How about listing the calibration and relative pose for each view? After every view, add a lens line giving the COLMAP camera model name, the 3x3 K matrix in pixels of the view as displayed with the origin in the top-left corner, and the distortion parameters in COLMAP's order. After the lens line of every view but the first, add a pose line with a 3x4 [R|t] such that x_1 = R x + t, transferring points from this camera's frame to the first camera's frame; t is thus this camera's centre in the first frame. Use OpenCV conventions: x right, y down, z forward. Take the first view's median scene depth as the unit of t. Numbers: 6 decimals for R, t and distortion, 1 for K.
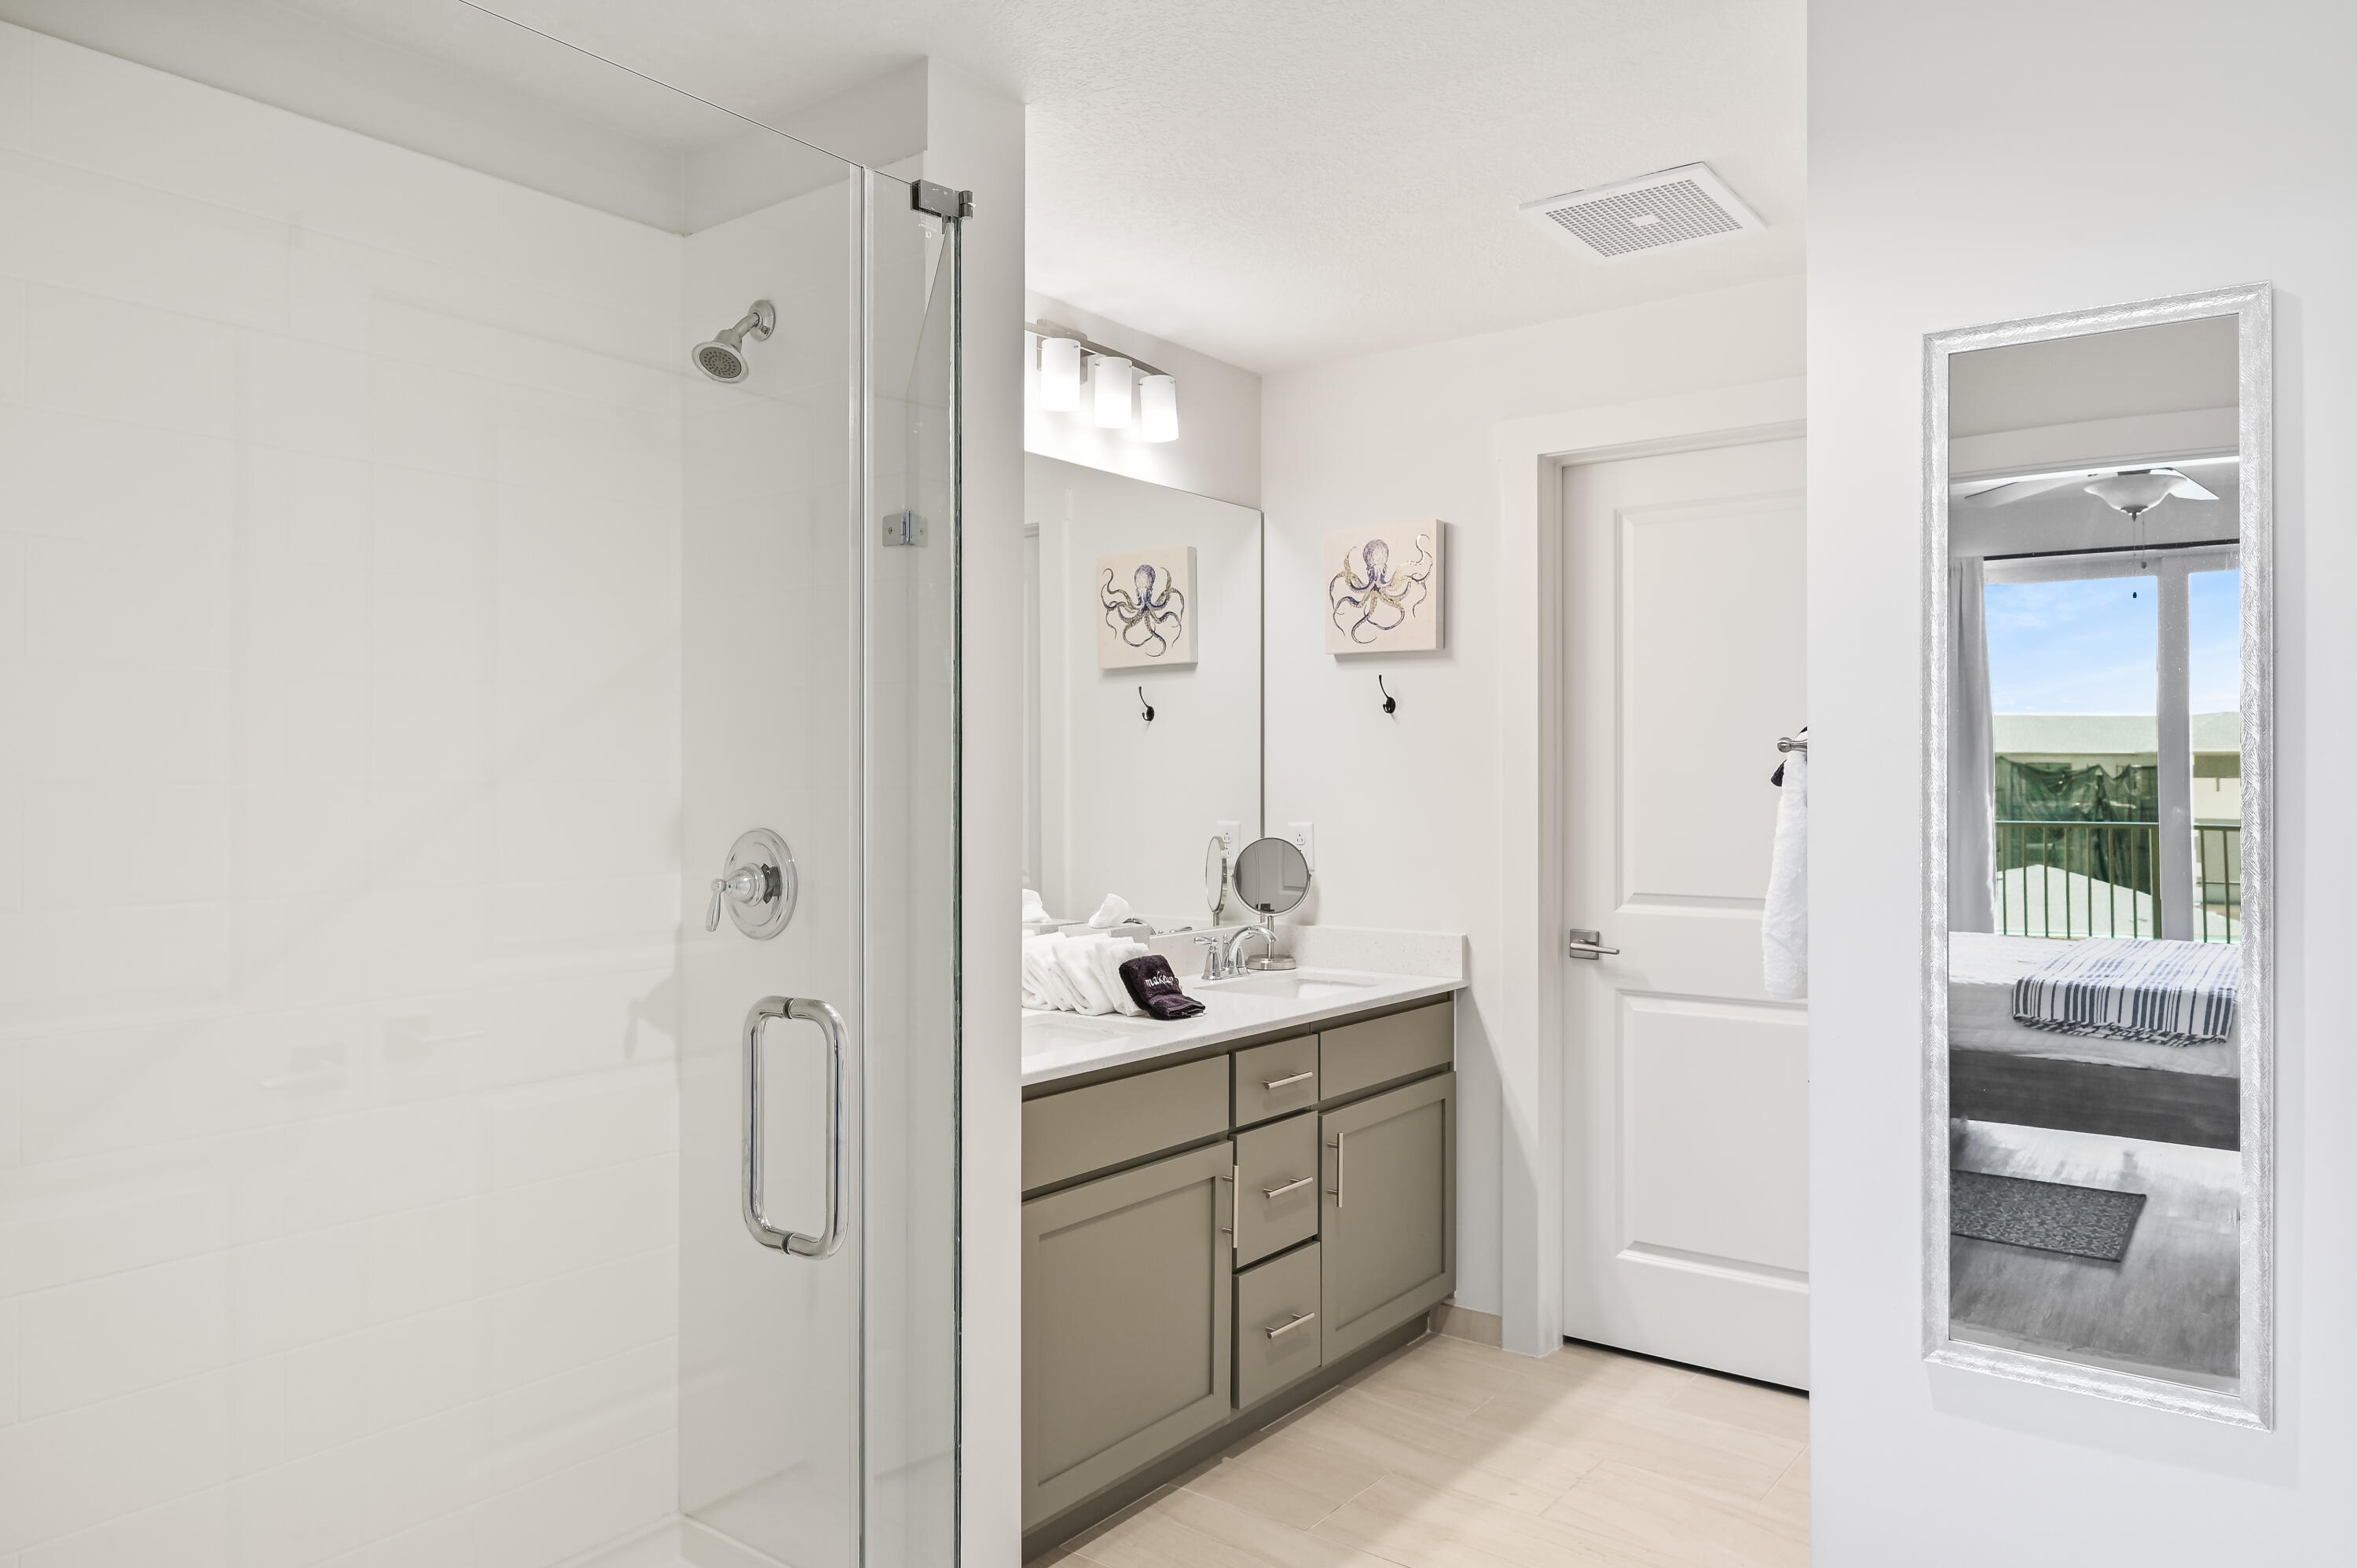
lens RADIAL K [[1438.2, 0, 1186.7], [0, 1438.2, 782.9], [0, 0, 1]] dist [0.007493, 0.003153]
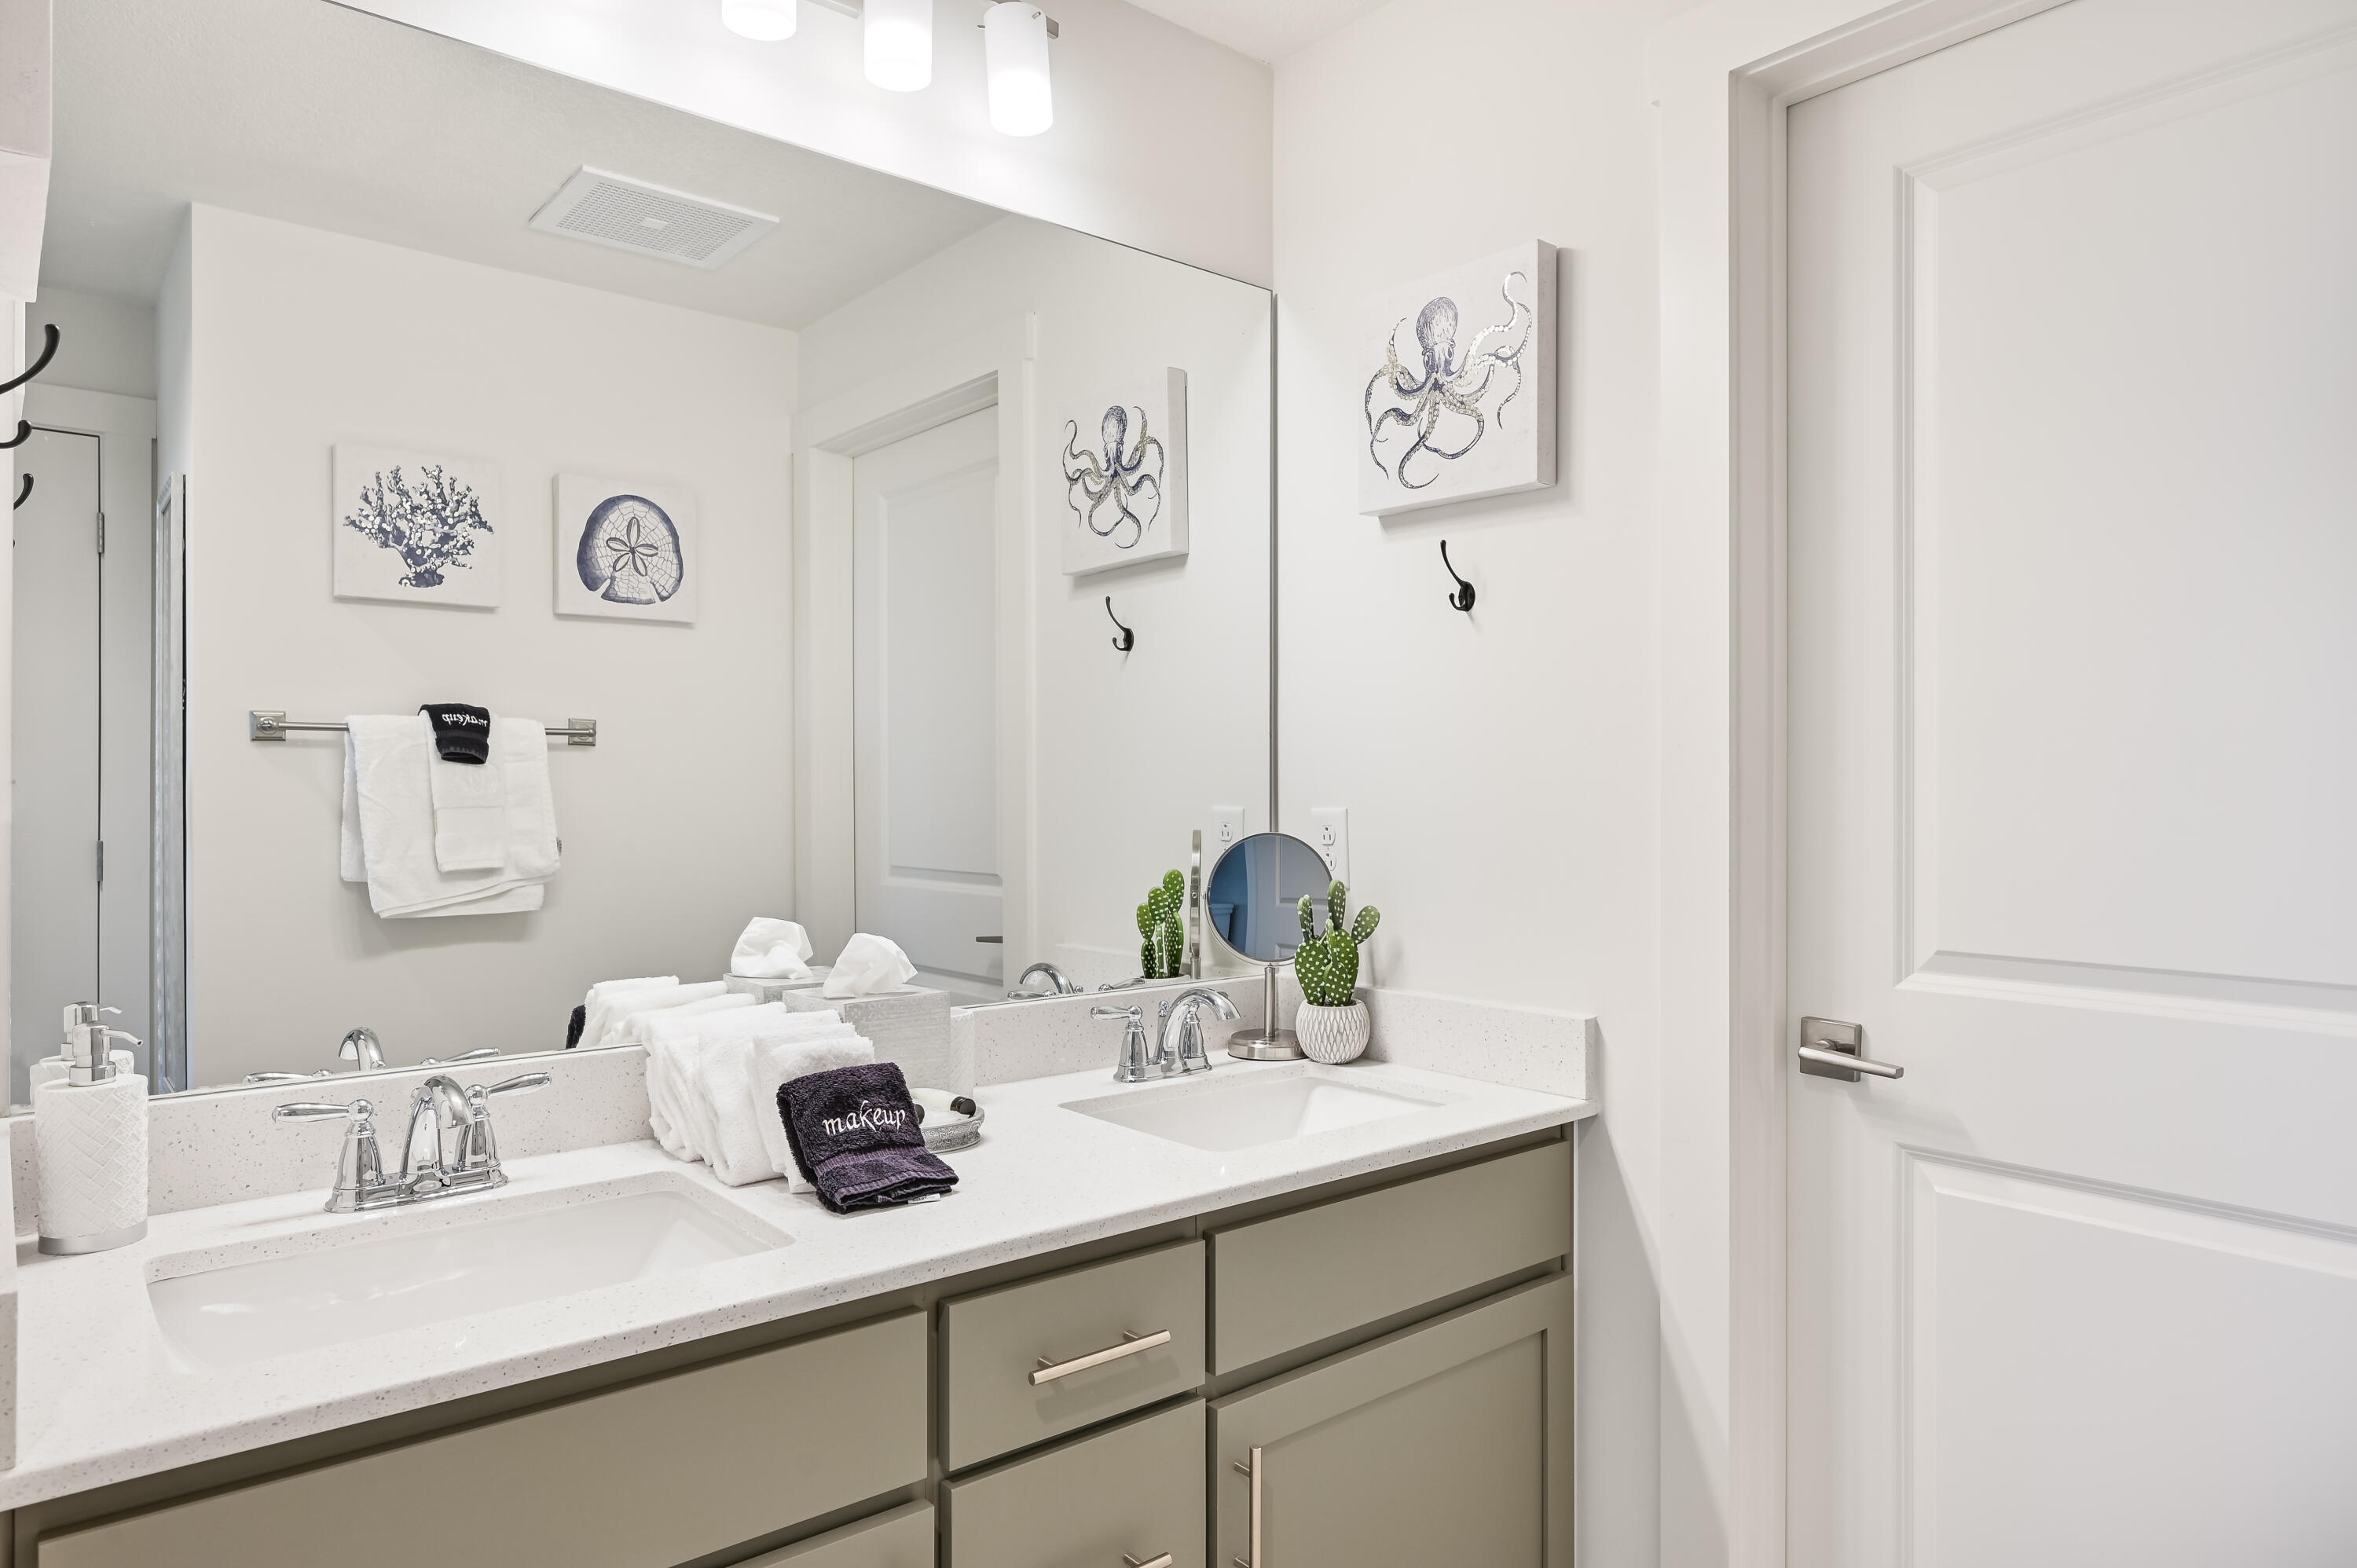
lens RADIAL K [[1438.2, 0, 1167.0], [0, 1438.2, 787.7], [0, 0, 1]] dist [0.007493, 0.003153]
pose [[0.976443, -0.000977, -0.215774, 0.153802], [0.001884, 0.999990, 0.003996, 0.018201], [0.215768, -0.004308, 0.976435, 0.444944]]
